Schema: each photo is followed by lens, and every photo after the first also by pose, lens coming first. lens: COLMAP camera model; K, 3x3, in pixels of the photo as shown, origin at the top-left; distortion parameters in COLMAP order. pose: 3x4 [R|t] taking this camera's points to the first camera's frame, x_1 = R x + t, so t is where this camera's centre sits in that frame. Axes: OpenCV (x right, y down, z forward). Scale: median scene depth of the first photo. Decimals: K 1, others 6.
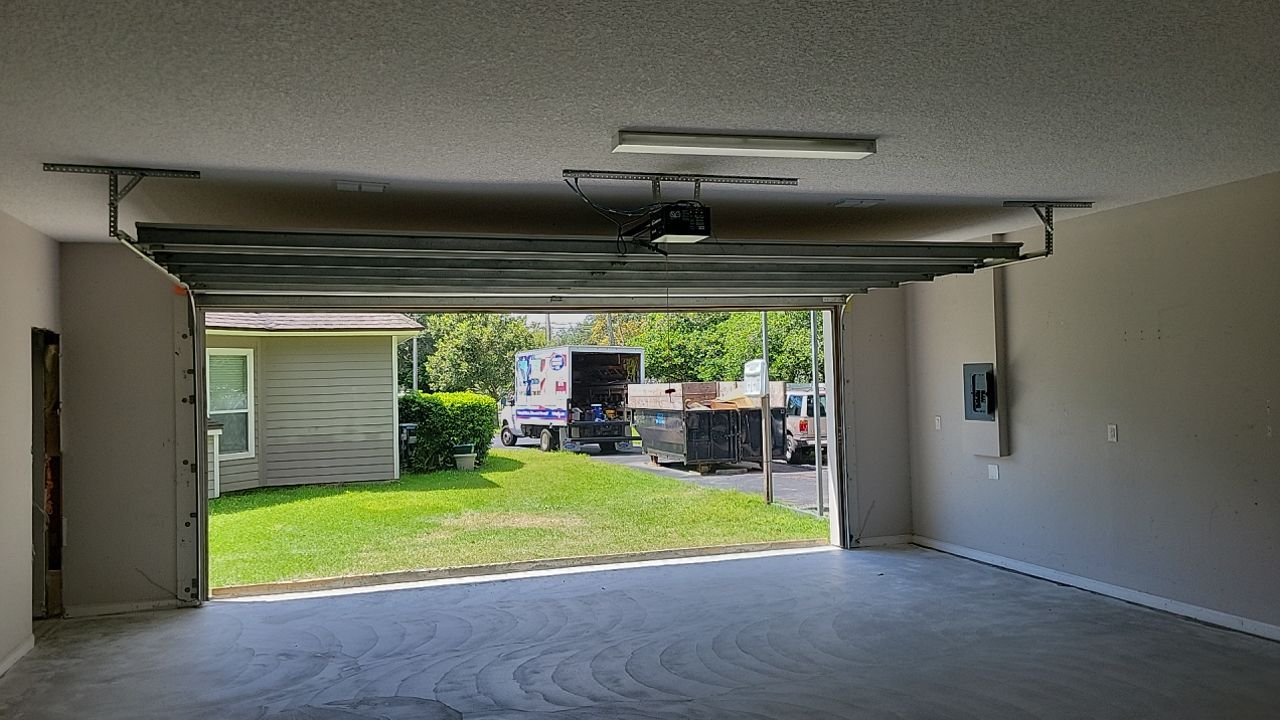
lens RADIAL K [[975.5, 0, 645.6], [0, 975.5, 355.7], [0, 0, 1]] dist [0.039925, -0.026500]
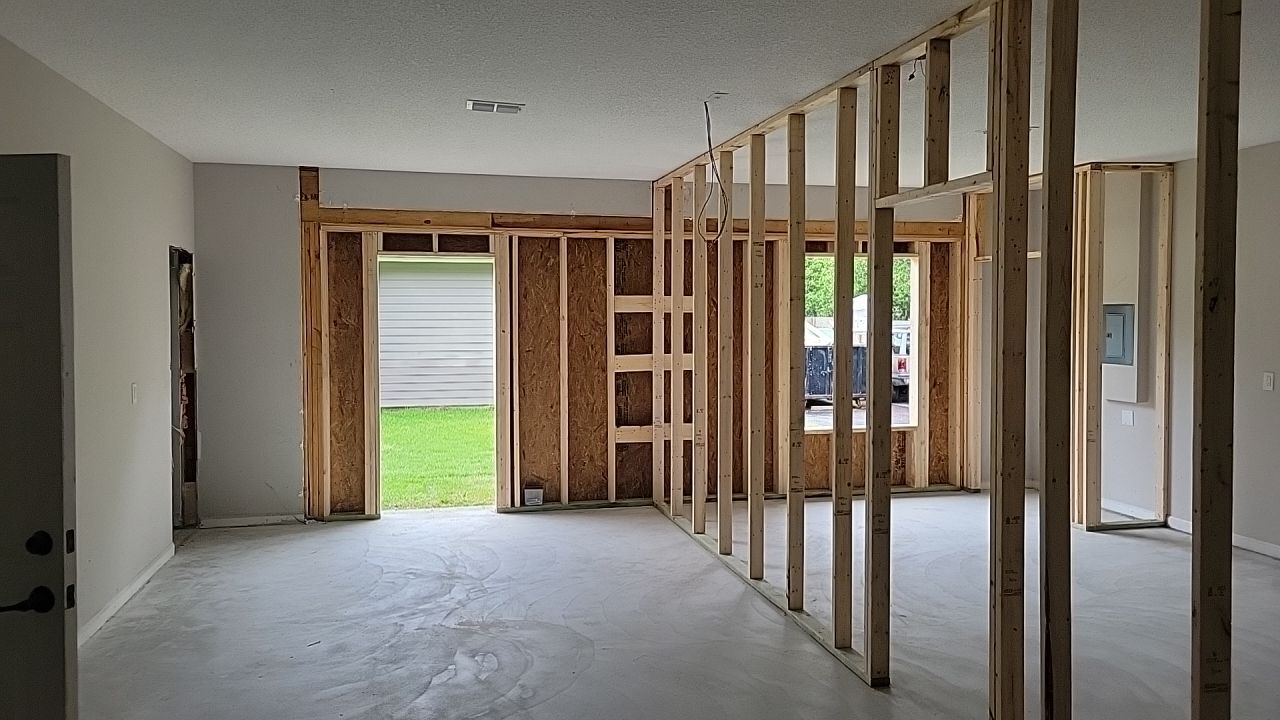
lens RADIAL K [[975.5, 0, 659.9], [0, 975.5, 347.6], [0, 0, 1]] dist [0.039925, -0.026500]
pose [[0.996897, 0.027331, -0.073817, -0.036639], [-0.022828, 0.997867, 0.061162, 0.002138], [0.075331, -0.059287, 0.995395, 0.019614]]
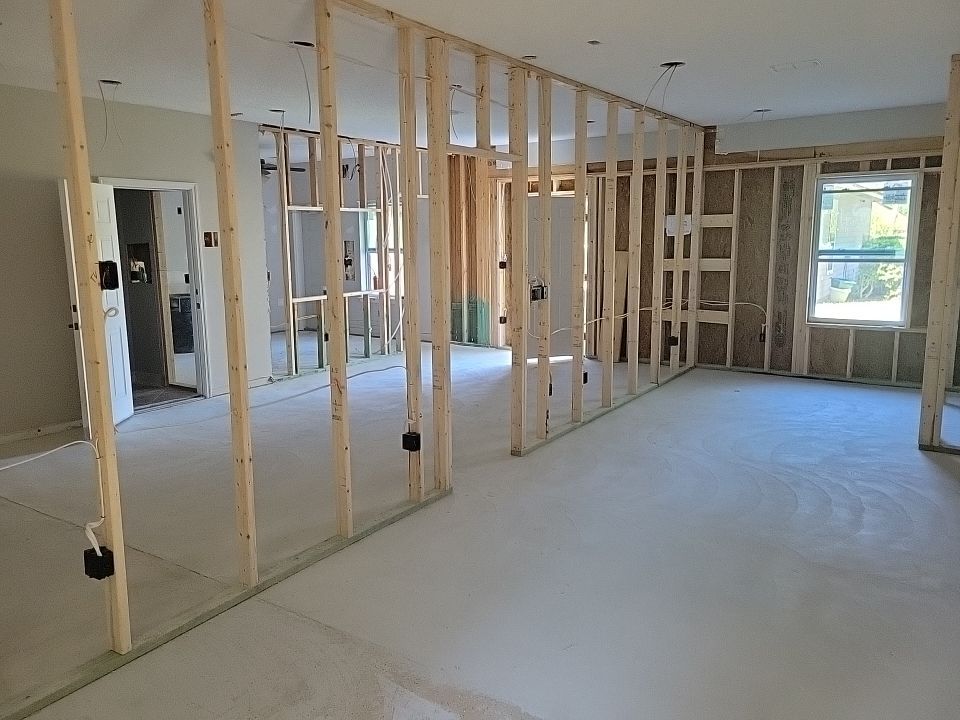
lens RADIAL K [[689.3, 0, 478.6], [0, 689.3, 341.9], [0, 0, 1]] dist [0.001137, 0.002875]
pose [[0.620432, 0.138843, -0.771872, 0.363447], [0.020215, 0.981046, 0.192717, -0.005198], [0.783999, -0.135171, 0.605866, 0.147530]]
